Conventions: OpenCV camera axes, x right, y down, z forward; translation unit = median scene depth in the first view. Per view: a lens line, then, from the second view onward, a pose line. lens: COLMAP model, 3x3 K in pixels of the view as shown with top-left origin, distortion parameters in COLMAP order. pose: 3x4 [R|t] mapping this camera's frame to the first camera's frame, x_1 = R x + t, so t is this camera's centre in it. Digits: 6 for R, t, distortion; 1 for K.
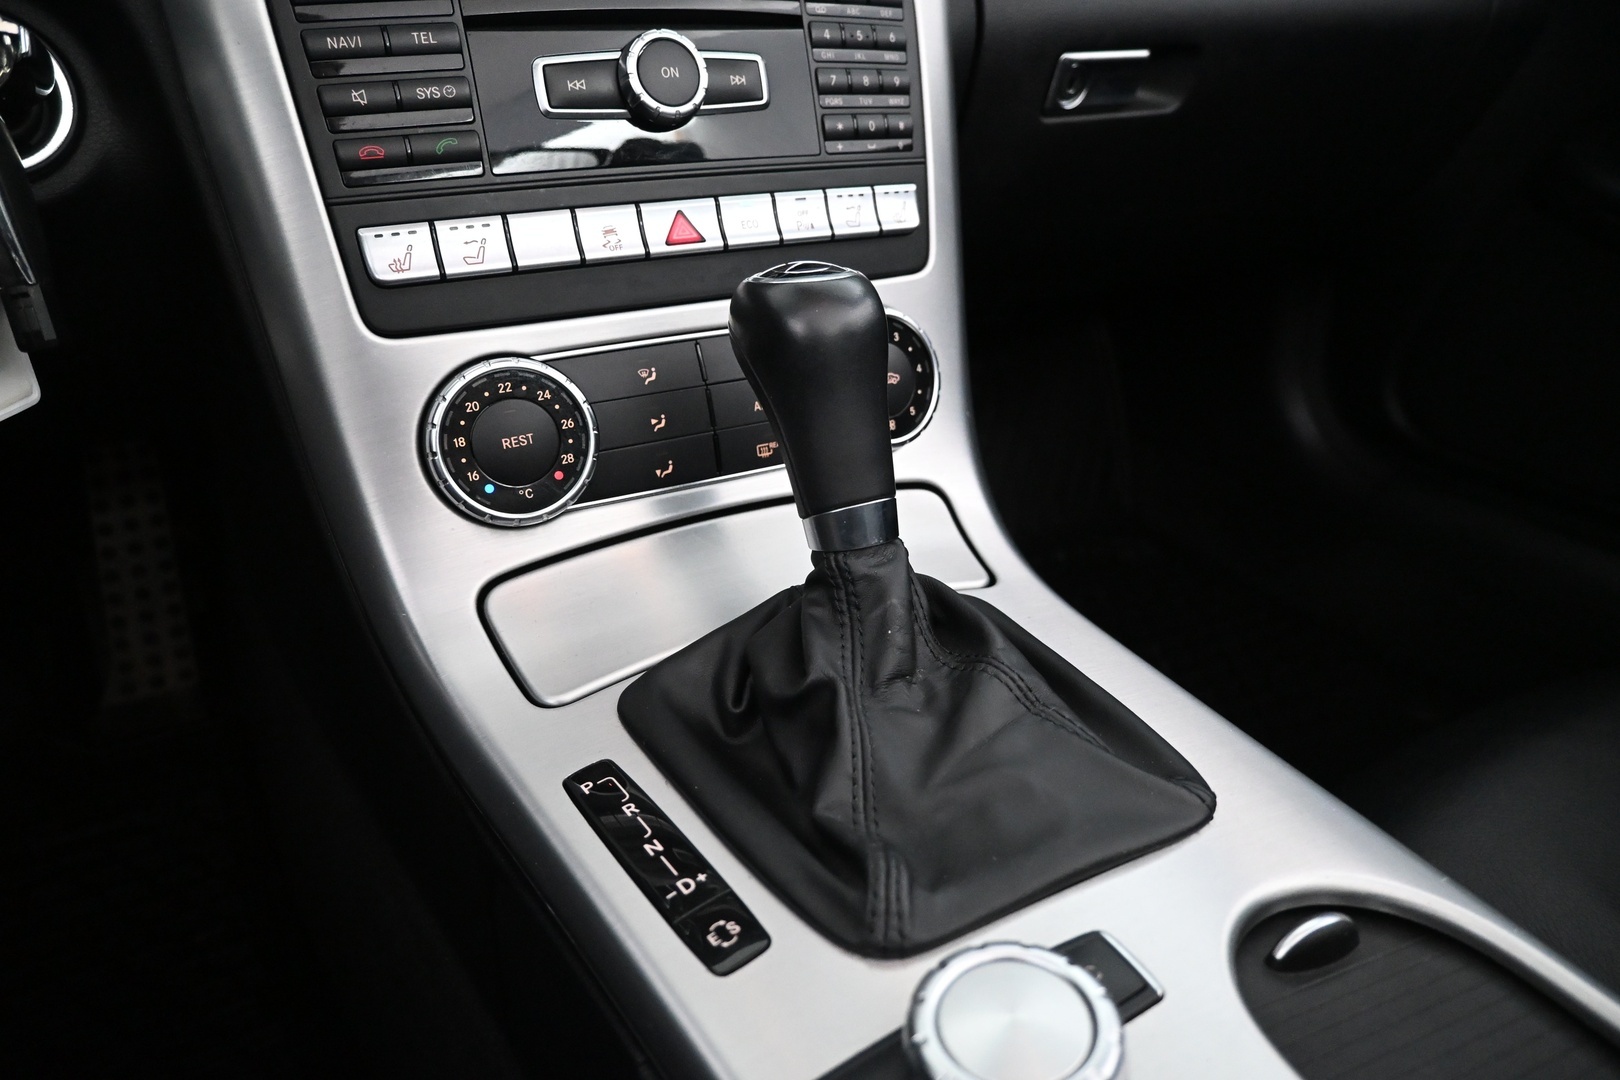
lens RADIAL K [[1097.6, 0, 812.4], [0, 1097.6, 538.6], [0, 0, 1]] dist [-0.004991, -0.000008]
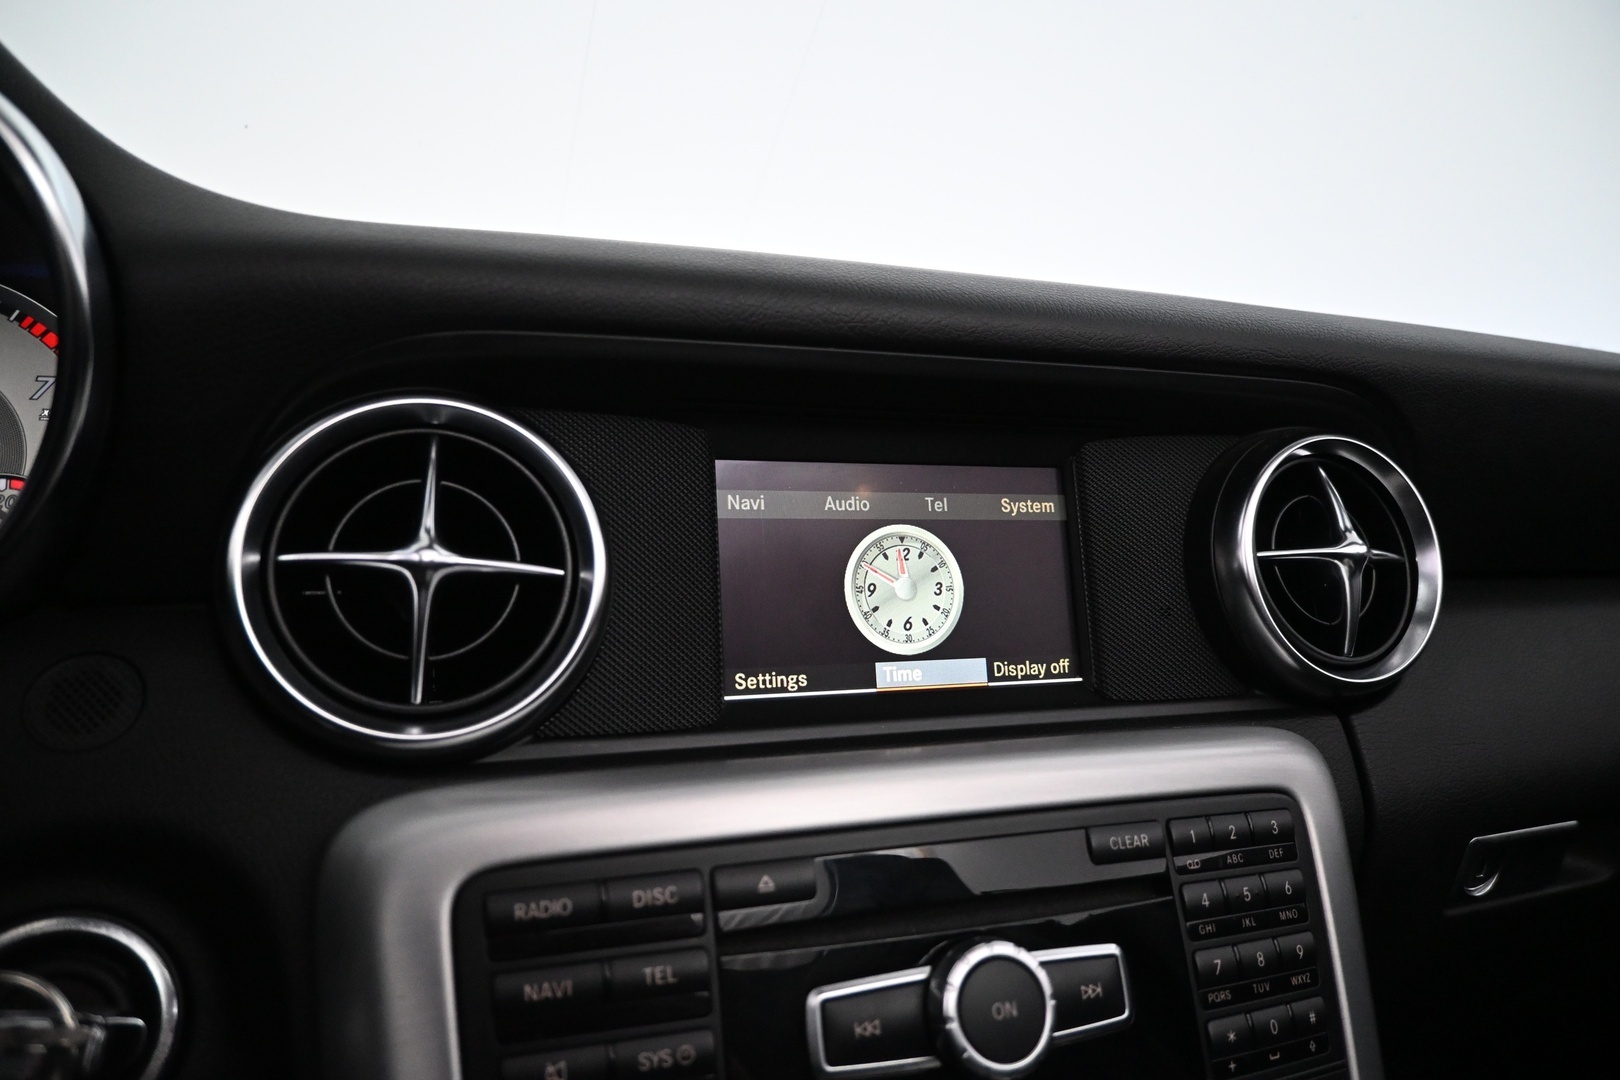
lens RADIAL K [[1097.6, 0, 814.8], [0, 1097.6, 525.7], [0, 0, 1]] dist [-0.004991, -0.000008]
pose [[0.988768, 0.004088, -0.149406, -0.171427], [-0.068225, 0.901750, -0.426839, -0.468328], [0.132982, 0.432238, 0.891900, 0.300079]]
